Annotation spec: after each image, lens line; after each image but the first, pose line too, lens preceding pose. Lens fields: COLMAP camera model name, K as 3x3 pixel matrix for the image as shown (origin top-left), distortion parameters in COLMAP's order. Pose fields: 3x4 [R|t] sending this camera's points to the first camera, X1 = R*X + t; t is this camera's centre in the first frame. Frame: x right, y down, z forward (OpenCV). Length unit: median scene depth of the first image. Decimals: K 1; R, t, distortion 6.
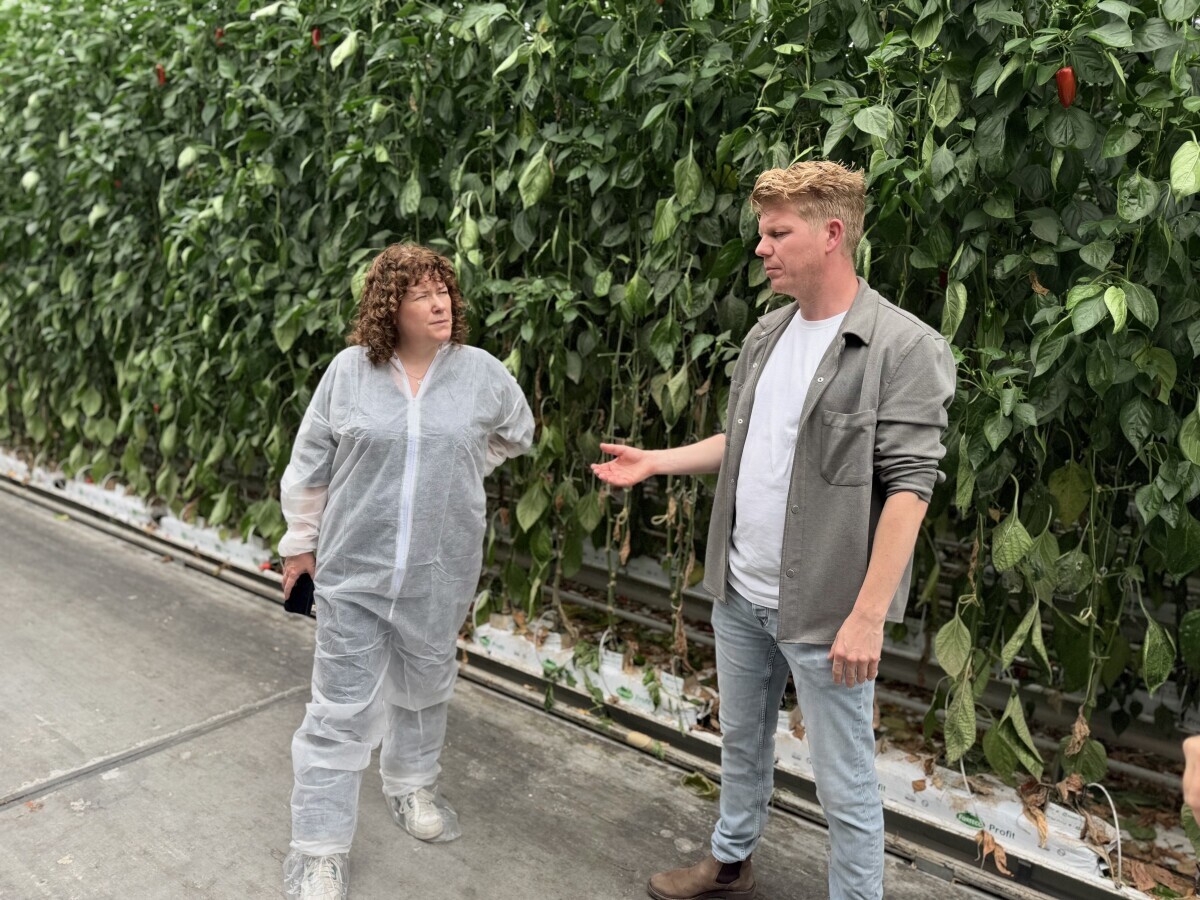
lens RADIAL K [[849.9, 0, 602.0], [0, 849.9, 445.6], [0, 0, 1]] dist [0.023747, -0.045053]
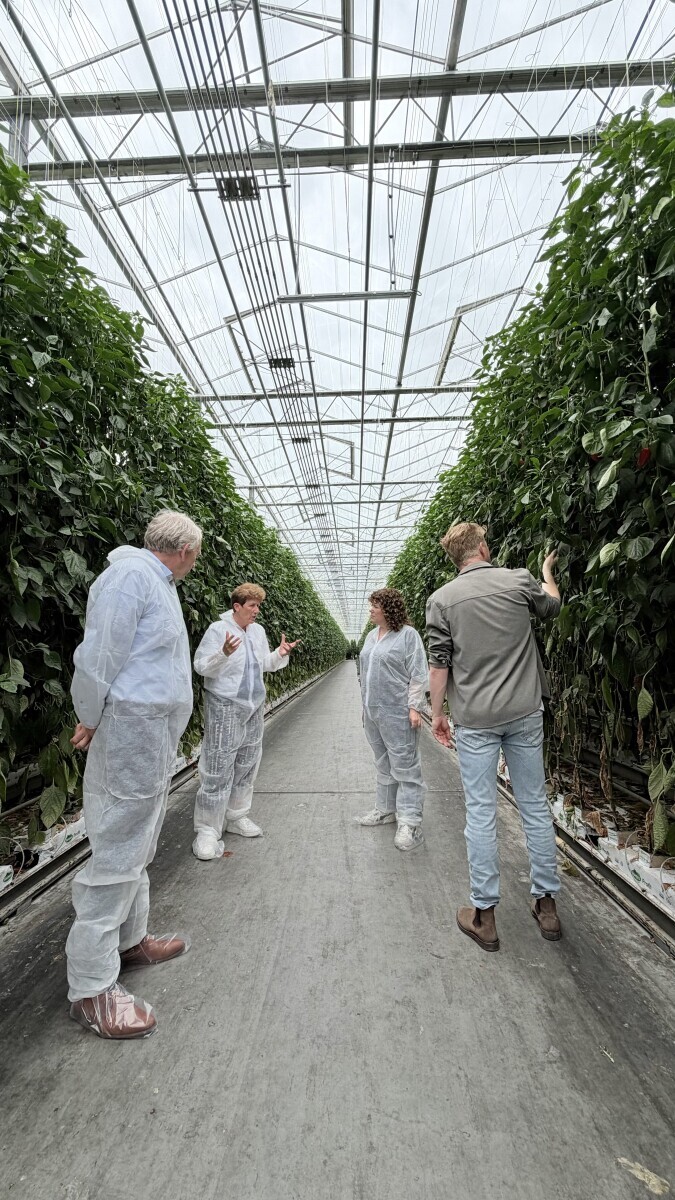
lens RADIAL K [[477.8, 0, 340.3], [0, 477.8, 606.7], [0, 0, 1]] dist [-0.009083, 0.000159]
pose [[0.556730, -0.145010, -0.817939, 0.650069], [-0.085902, 0.969317, -0.230317, 0.138199], [0.826240, 0.198487, 0.527191, 0.012377]]
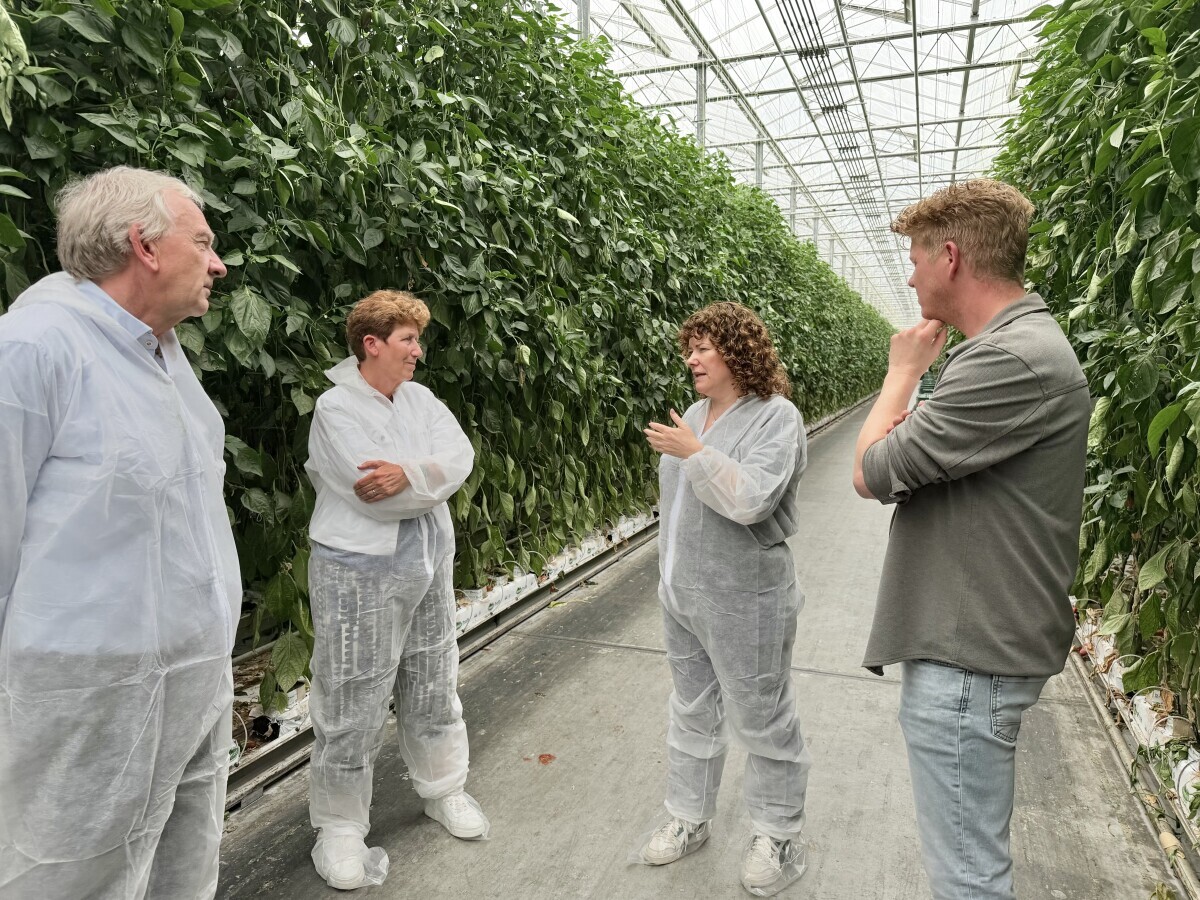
lens RADIAL K [[849.9, 0, 601.5], [0, 849.9, 455.9], [0, 0, 1]] dist [0.023747, -0.045053]
pose [[0.256870, 0.043310, -0.965475, 0.698173], [-0.135017, 0.990807, 0.008524, 0.027044], [0.956968, 0.128166, 0.260356, 0.164978]]
